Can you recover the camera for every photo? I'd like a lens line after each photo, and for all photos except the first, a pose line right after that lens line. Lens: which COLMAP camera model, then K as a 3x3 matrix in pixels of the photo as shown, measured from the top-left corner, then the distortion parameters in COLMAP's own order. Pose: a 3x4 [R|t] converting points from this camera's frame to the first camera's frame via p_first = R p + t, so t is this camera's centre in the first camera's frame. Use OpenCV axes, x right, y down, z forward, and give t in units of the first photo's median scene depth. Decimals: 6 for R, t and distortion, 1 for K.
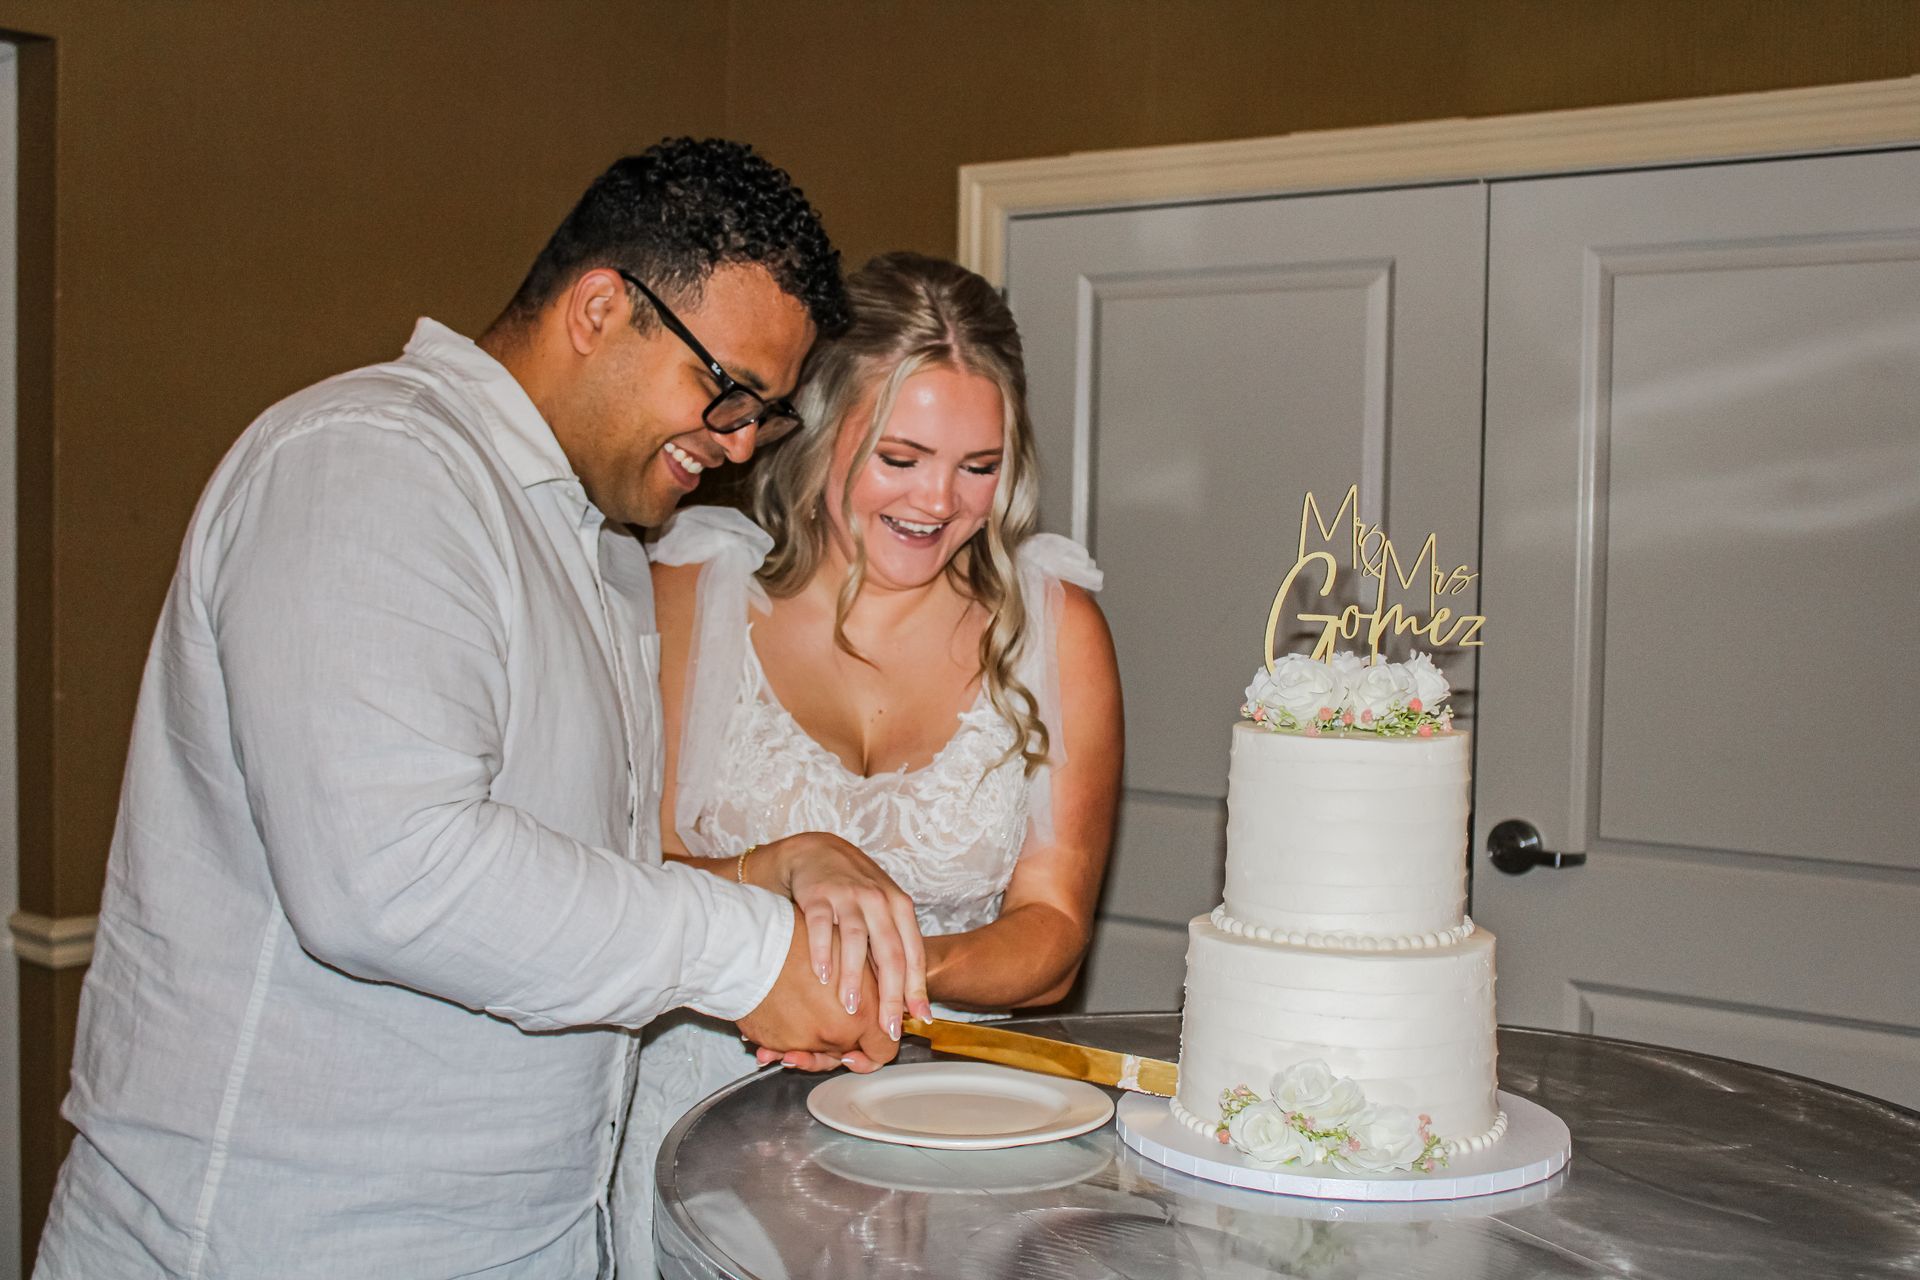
lens RADIAL K [[2277.4, 0, 960.0], [0, 2277.4, 640.0], [0, 0, 1]] dist [-0.135103, 0.300157]
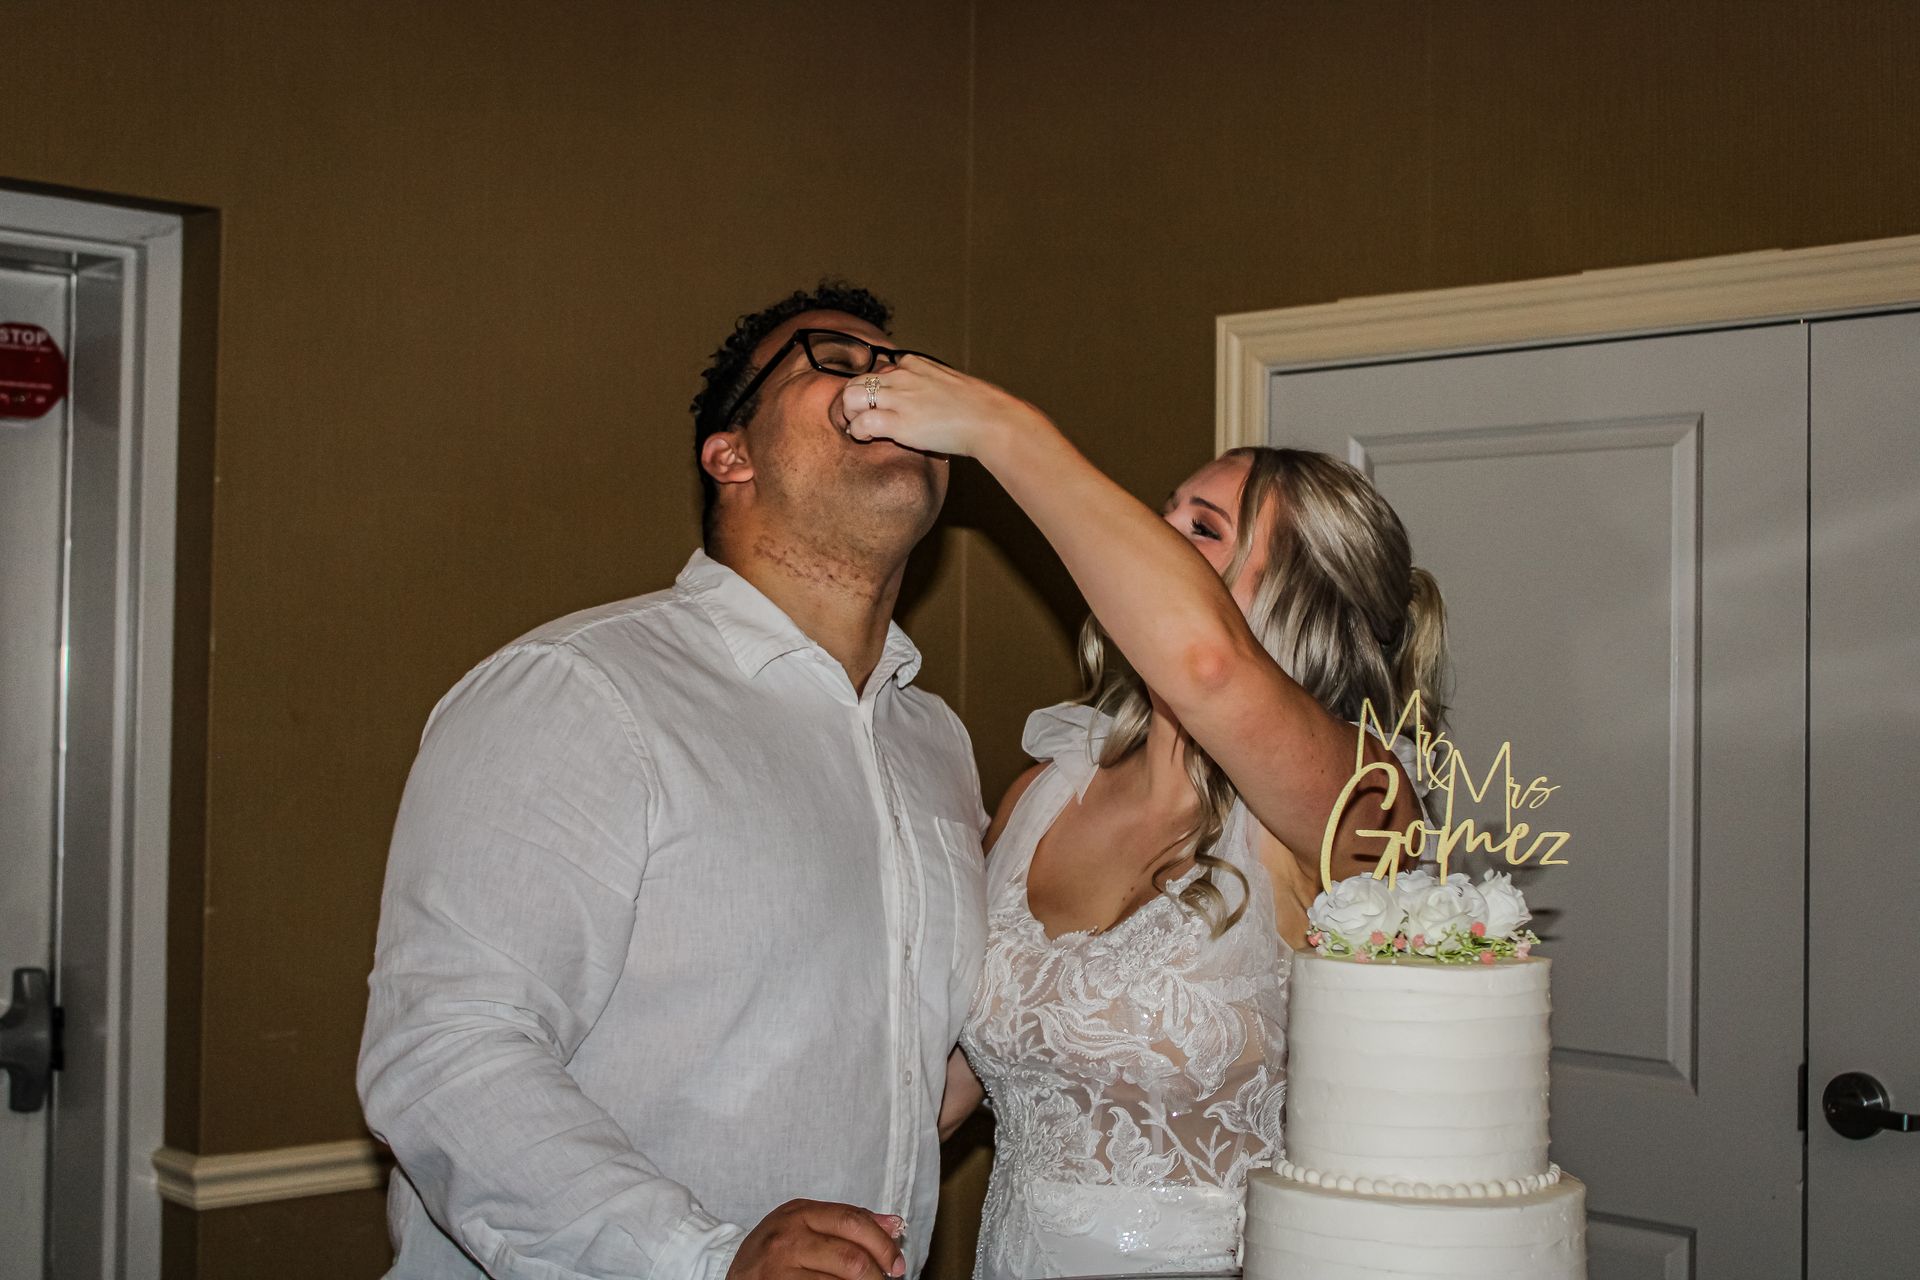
lens RADIAL K [[2746.7, 0, 960.0], [0, 2746.7, 640.0], [0, 0, 1]] dist [-0.040029, -0.011164]
pose [[0.987324, -0.007194, -0.158552, 0.166030], [-0.005237, 0.996951, -0.077850, -0.000553], [0.158629, 0.077693, 0.984277, -0.130655]]
